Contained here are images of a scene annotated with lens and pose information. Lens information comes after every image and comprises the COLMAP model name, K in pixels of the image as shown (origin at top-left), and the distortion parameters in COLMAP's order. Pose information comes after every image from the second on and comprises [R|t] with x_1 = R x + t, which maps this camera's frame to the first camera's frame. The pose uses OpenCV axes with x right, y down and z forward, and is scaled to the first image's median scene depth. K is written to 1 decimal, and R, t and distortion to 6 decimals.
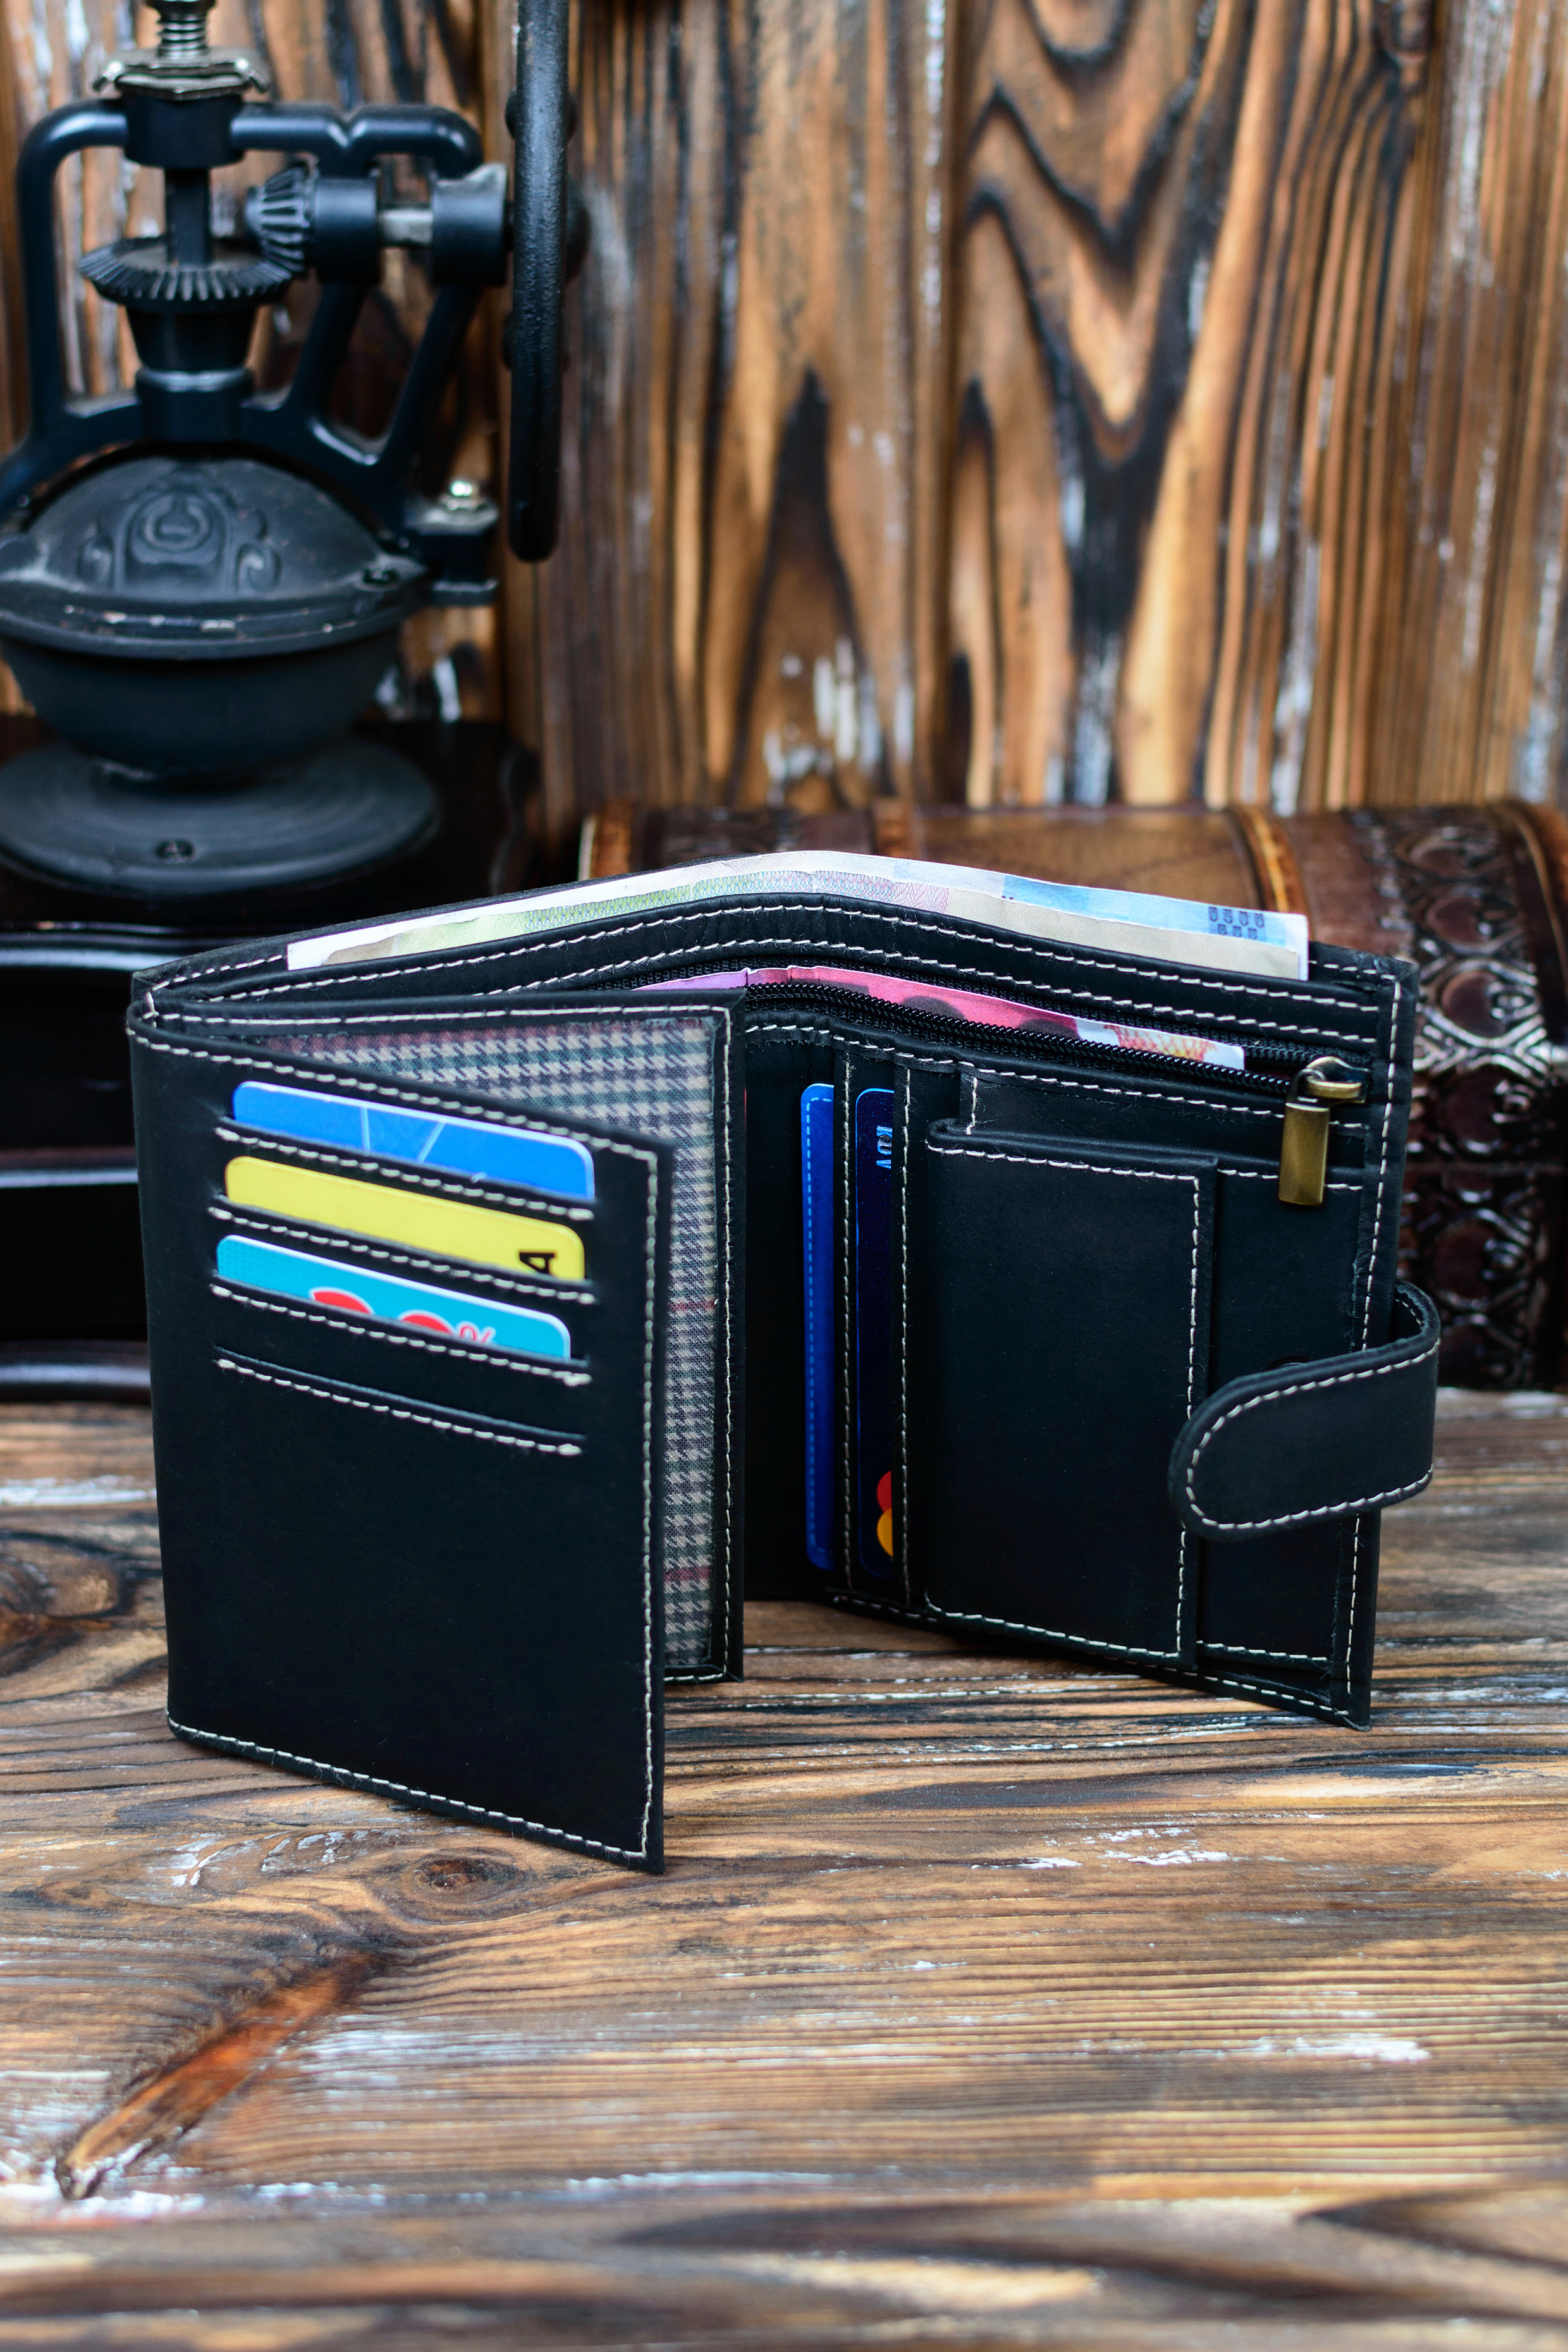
lens RADIAL K [[3796.1, 0, 784.0], [0, 3796.1, 1176.0], [0, 0, 1]] dist [0.036353, -0.032117]
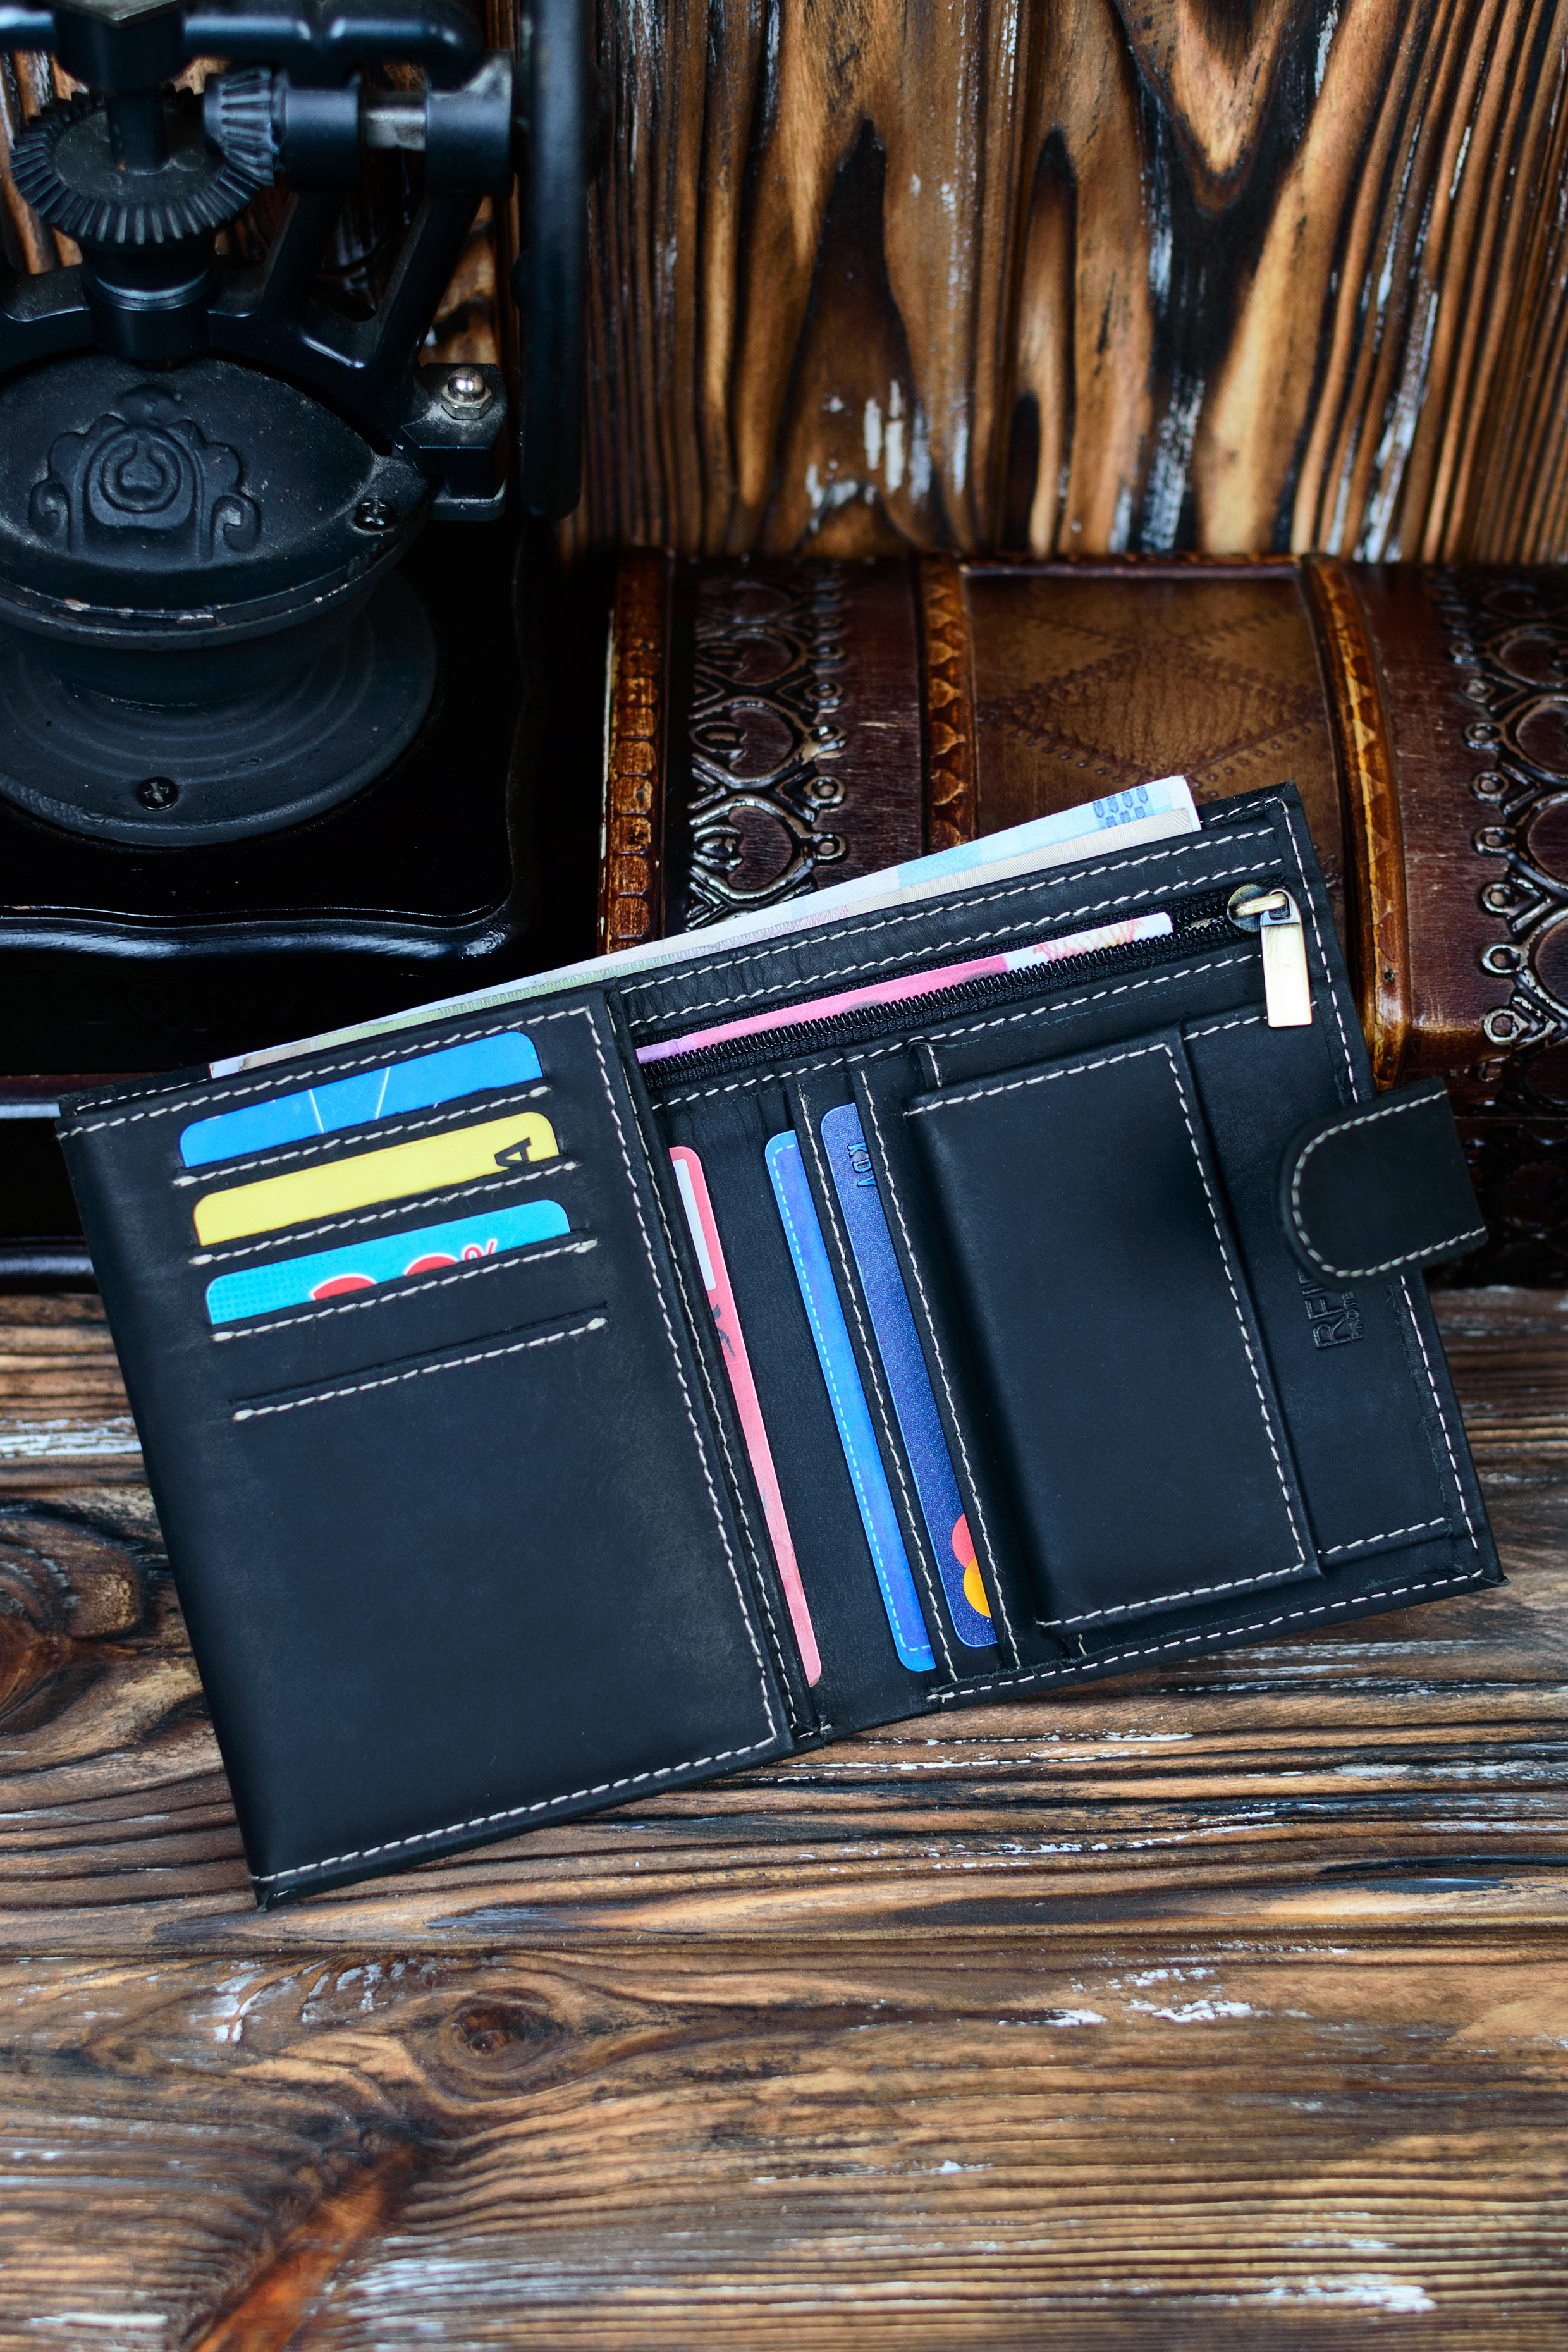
lens RADIAL K [[3768.5, 0, 791.3], [0, 3768.5, 1168.3], [0, 0, 1]] dist [0.029595, 0.061051]
pose [[0.999887, 0.013123, 0.007335, -0.016614], [-0.014953, 0.918483, 0.395179, -0.424446], [-0.001551, -0.395244, 0.918575, 0.159297]]
